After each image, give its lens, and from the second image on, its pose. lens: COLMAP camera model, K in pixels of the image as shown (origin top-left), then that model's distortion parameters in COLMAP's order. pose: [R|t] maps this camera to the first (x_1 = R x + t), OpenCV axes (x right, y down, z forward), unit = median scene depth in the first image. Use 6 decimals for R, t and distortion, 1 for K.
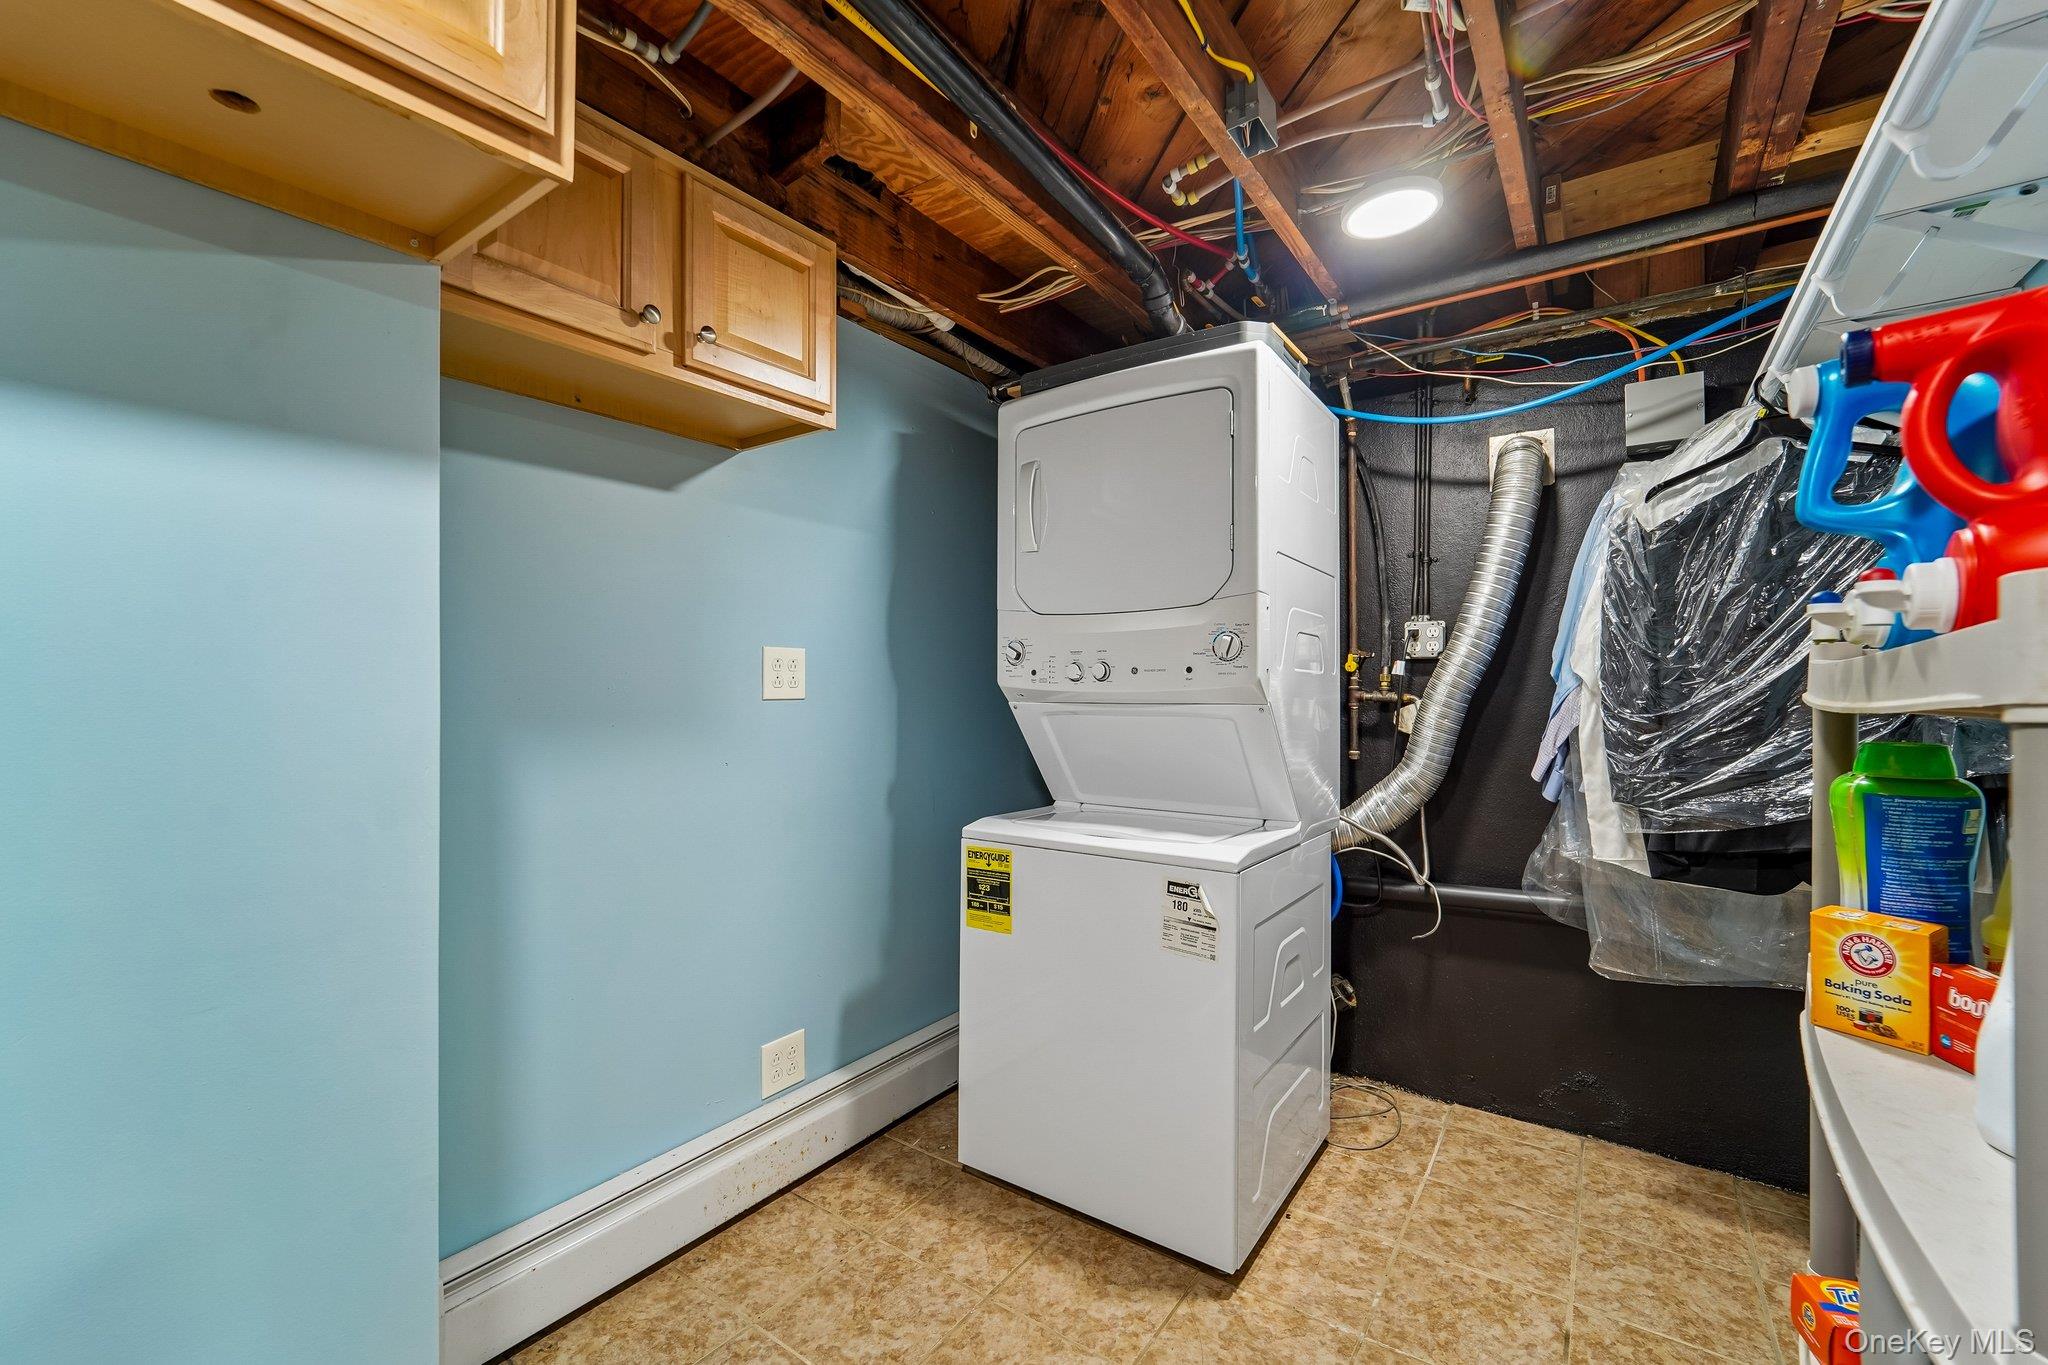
lens RADIAL K [[852.0, 0, 1028.5], [0, 852.0, 685.2], [0, 0, 1]] dist [-0.010222, -0.000416]
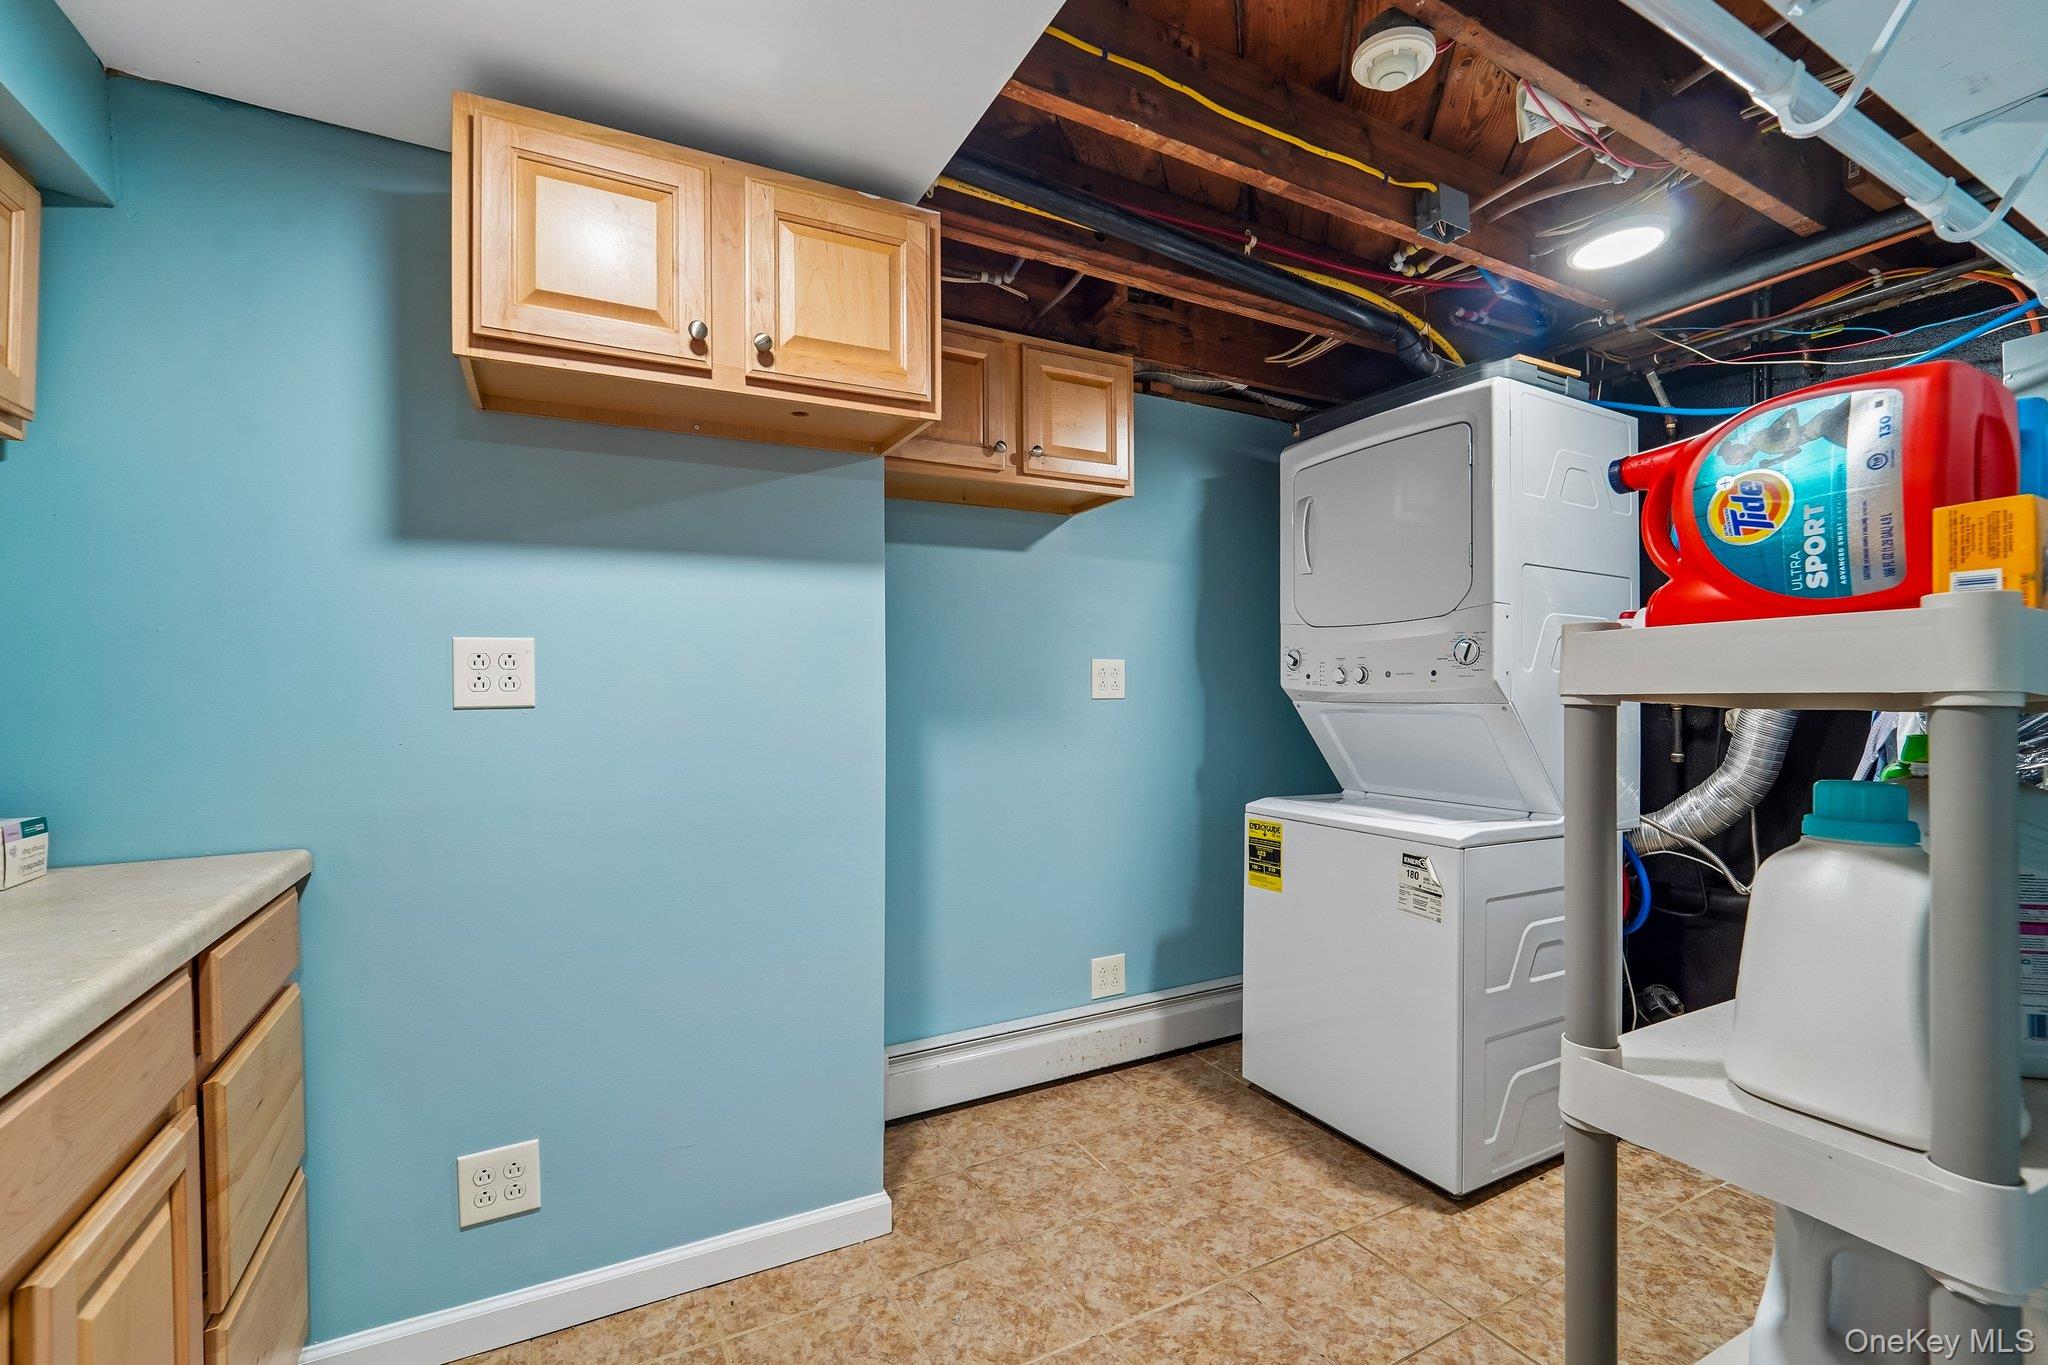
lens RADIAL K [[852.0, 0, 1015.6], [0, 852.0, 689.0], [0, 0, 1]] dist [-0.010222, -0.000416]
pose [[0.892887, -0.003122, -0.450269, 0.205036], [0.003426, 0.999994, -0.000140, 0.001497], [0.450267, -0.001417, 0.892893, -0.274289]]
